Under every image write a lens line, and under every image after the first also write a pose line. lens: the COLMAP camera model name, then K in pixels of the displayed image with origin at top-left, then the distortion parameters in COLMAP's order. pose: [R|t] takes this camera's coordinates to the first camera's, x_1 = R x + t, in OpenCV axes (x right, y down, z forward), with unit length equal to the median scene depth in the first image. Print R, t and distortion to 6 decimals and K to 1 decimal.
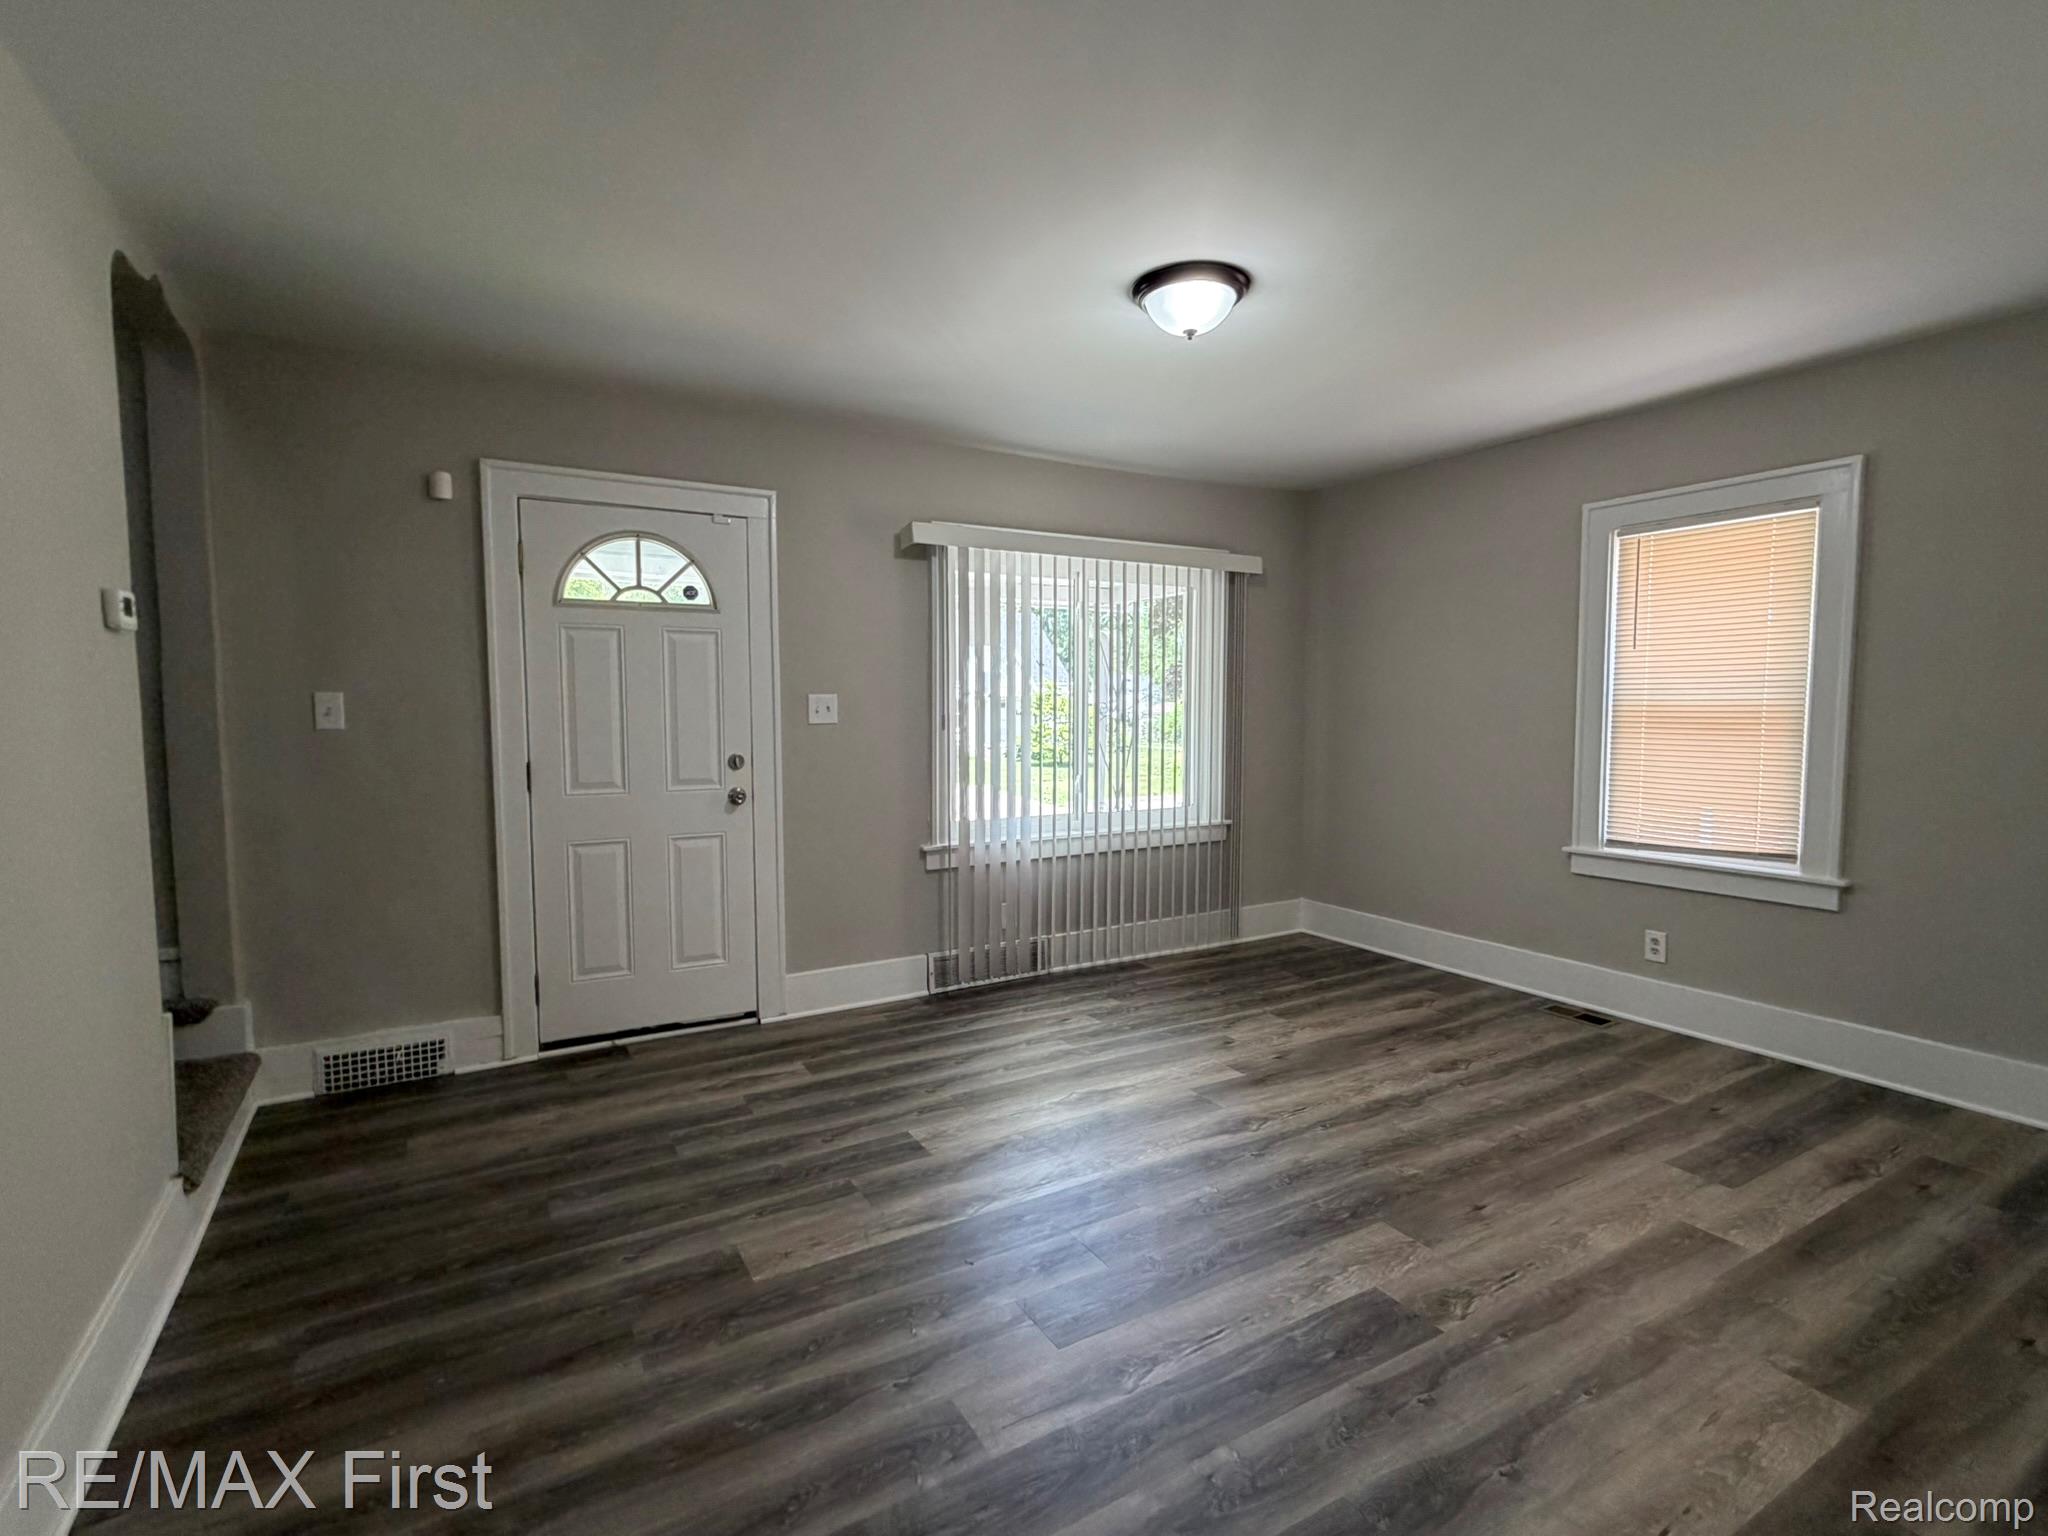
lens RADIAL K [[964.1, 0, 1024.0], [0, 964.1, 768.0], [0, 0, 1]] dist [0.001617, 0.000560]
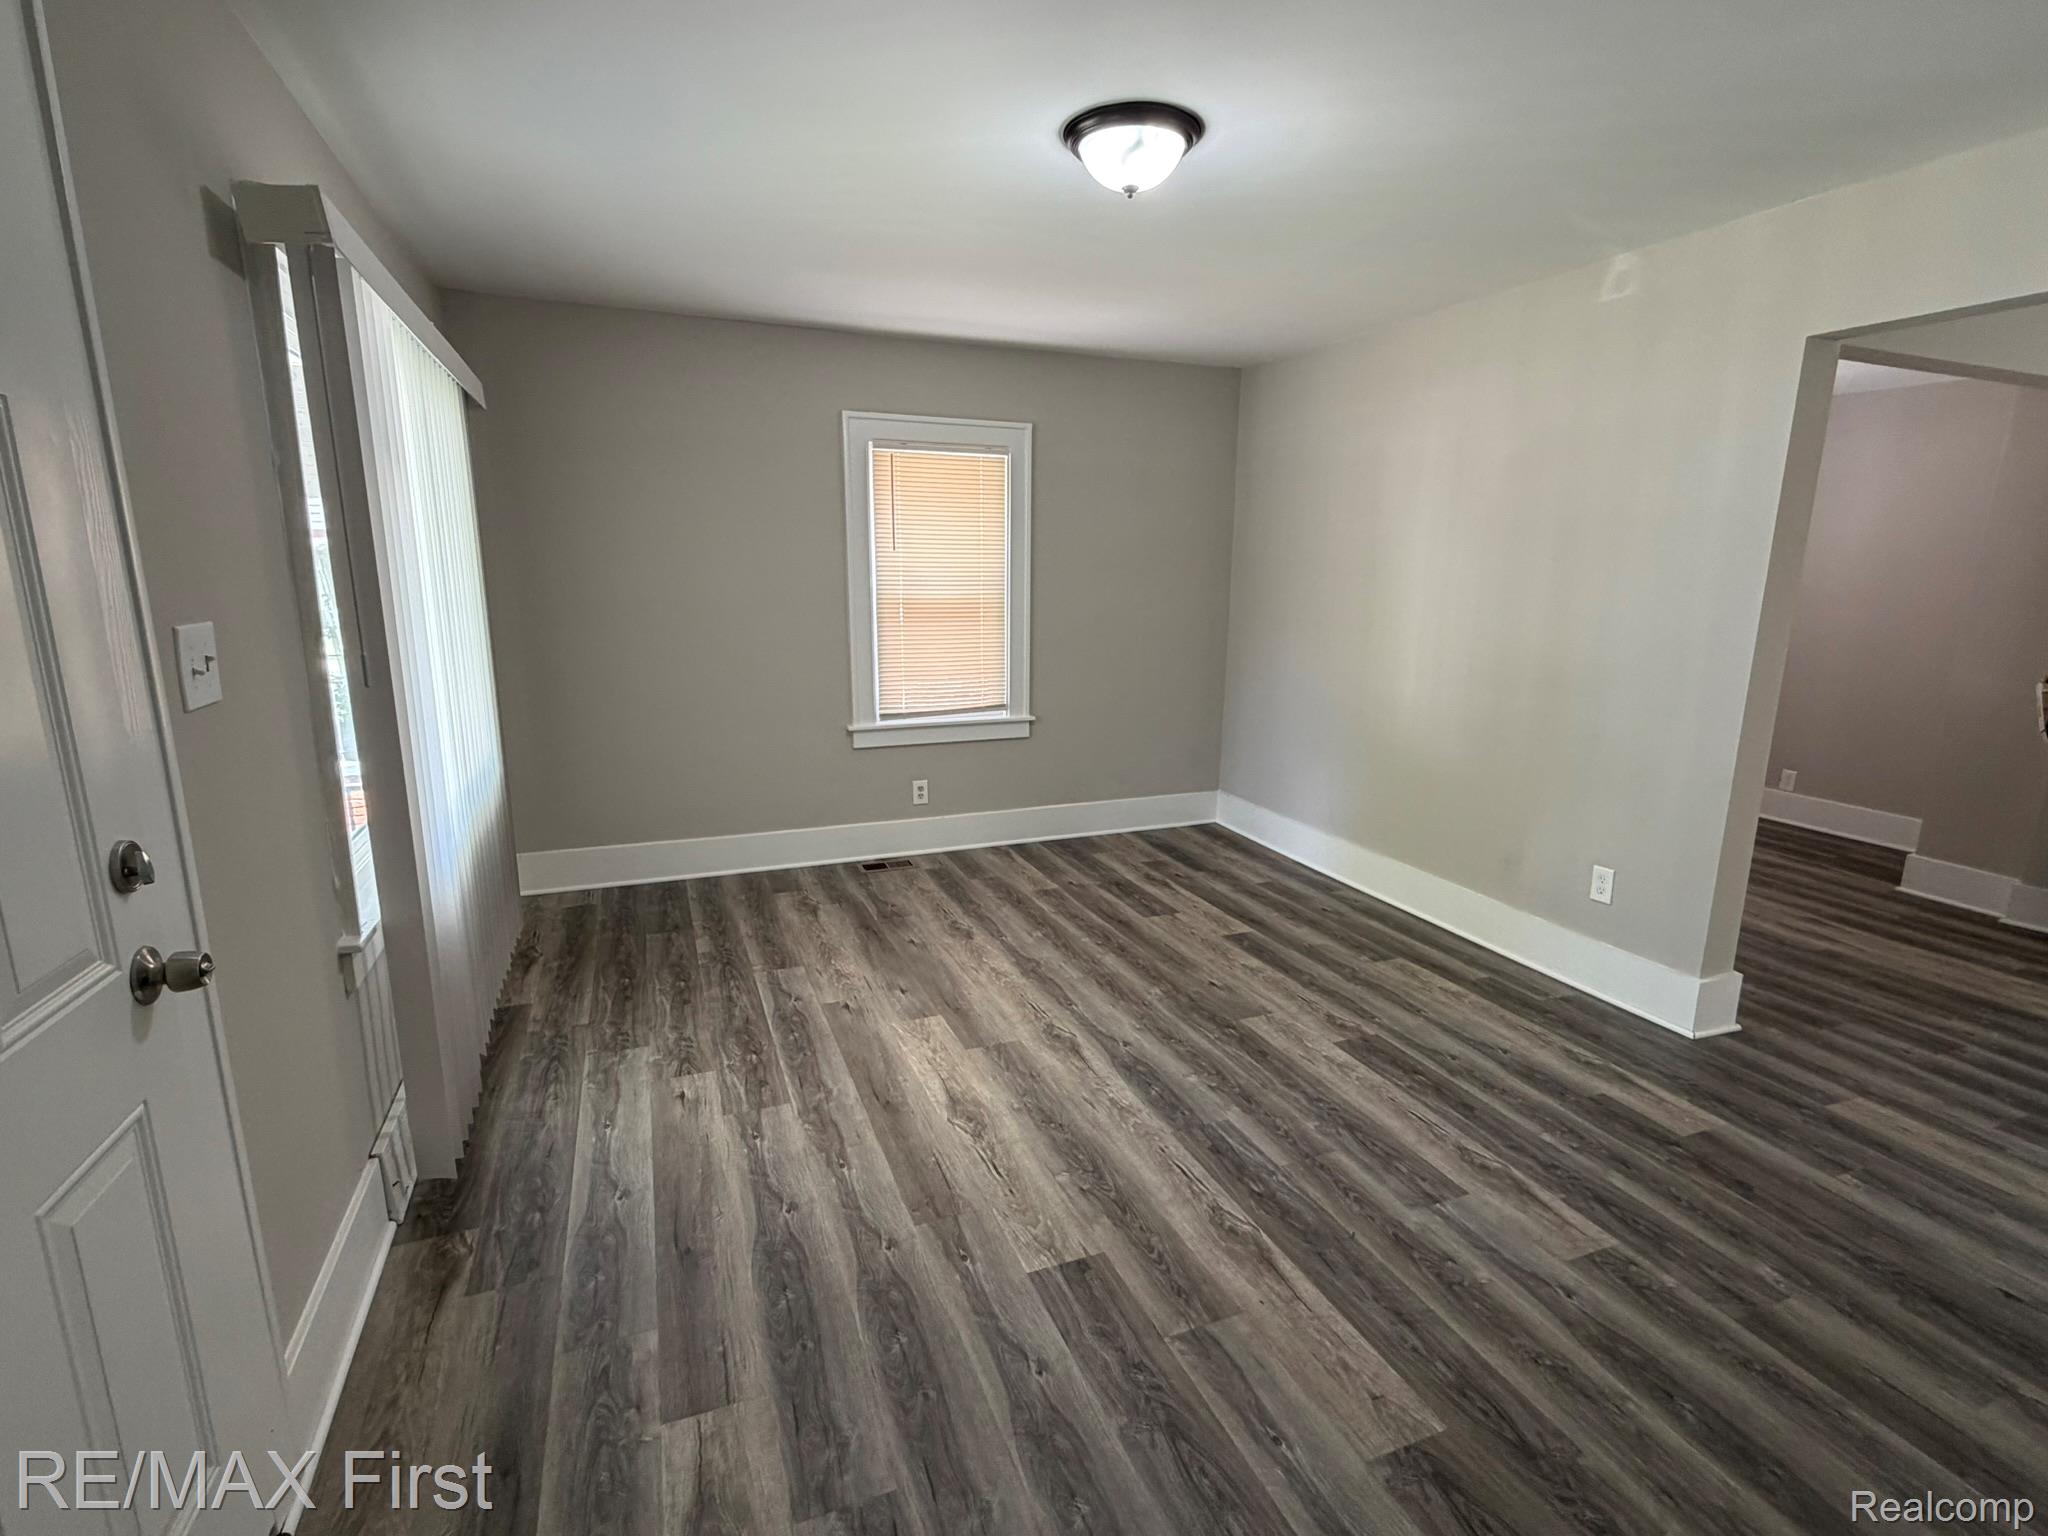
lens RADIAL K [[964.1, 0, 1024.0], [0, 964.1, 768.0], [0, 0, 1]] dist [0.001617, 0.000560]
pose [[0.144580, -0.196484, 0.969789, -0.605787], [0.055318, 0.980159, 0.190337, -0.087985], [-0.987946, 0.026128, 0.152580, 0.755944]]
